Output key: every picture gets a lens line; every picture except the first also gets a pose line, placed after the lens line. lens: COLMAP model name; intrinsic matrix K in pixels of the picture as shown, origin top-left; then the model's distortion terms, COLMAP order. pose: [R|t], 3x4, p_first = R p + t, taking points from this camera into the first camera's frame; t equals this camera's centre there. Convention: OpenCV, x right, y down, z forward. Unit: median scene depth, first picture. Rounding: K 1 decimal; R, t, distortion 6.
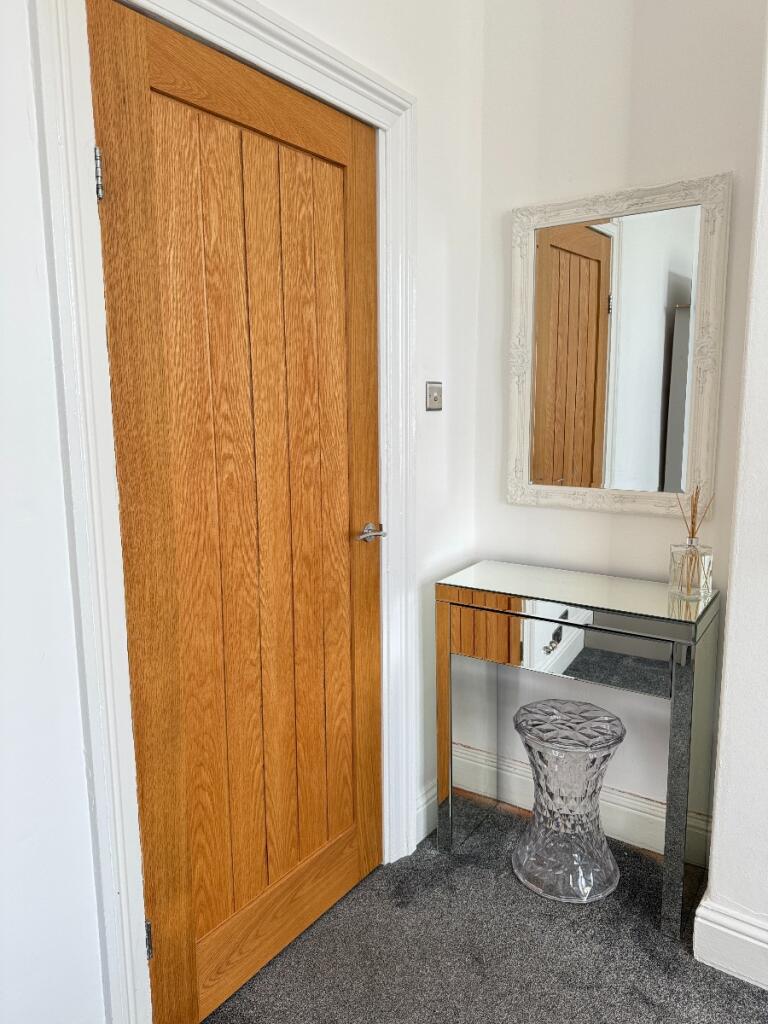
lens RADIAL K [[724.7, 0, 384.4], [0, 724.7, 513.3], [0, 0, 1]] dist [0.043737, -0.033700]
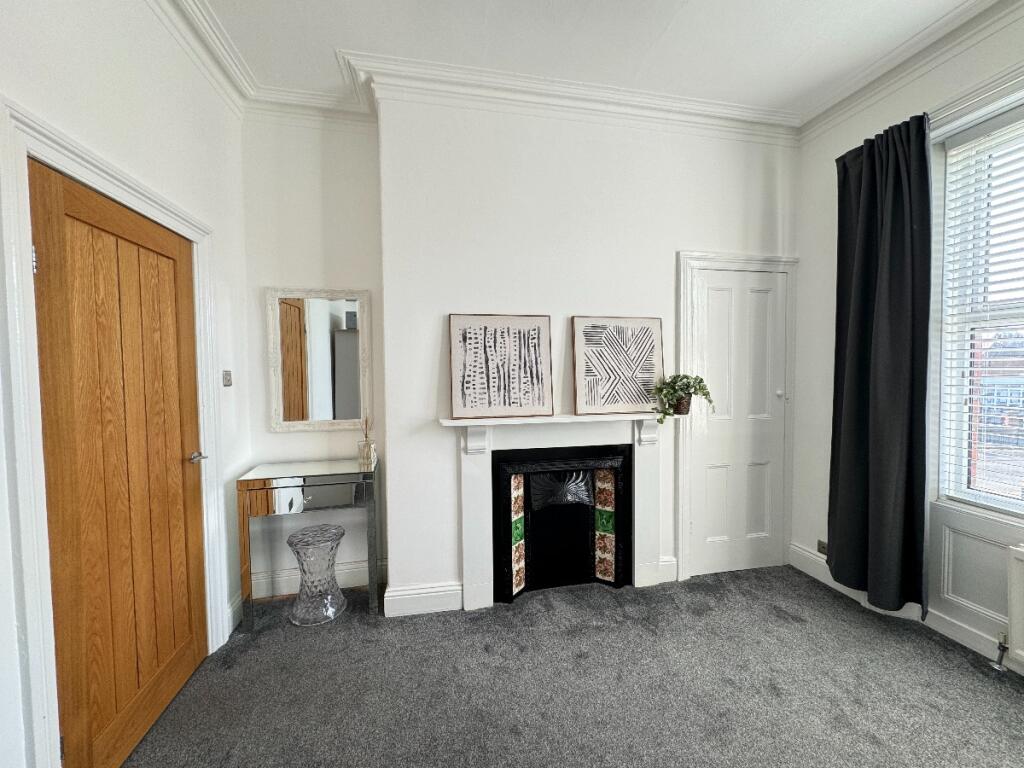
lens RADIAL K [[411.6, 0, 509.0], [0, 411.6, 380.0], [0, 0, 1]] dist [-0.009627, 0.000517]
pose [[0.689052, -0.025943, 0.724247, -0.222154], [0.116946, 0.990242, -0.075792, 0.004997], [-0.715214, 0.136922, 0.685362, -0.265267]]
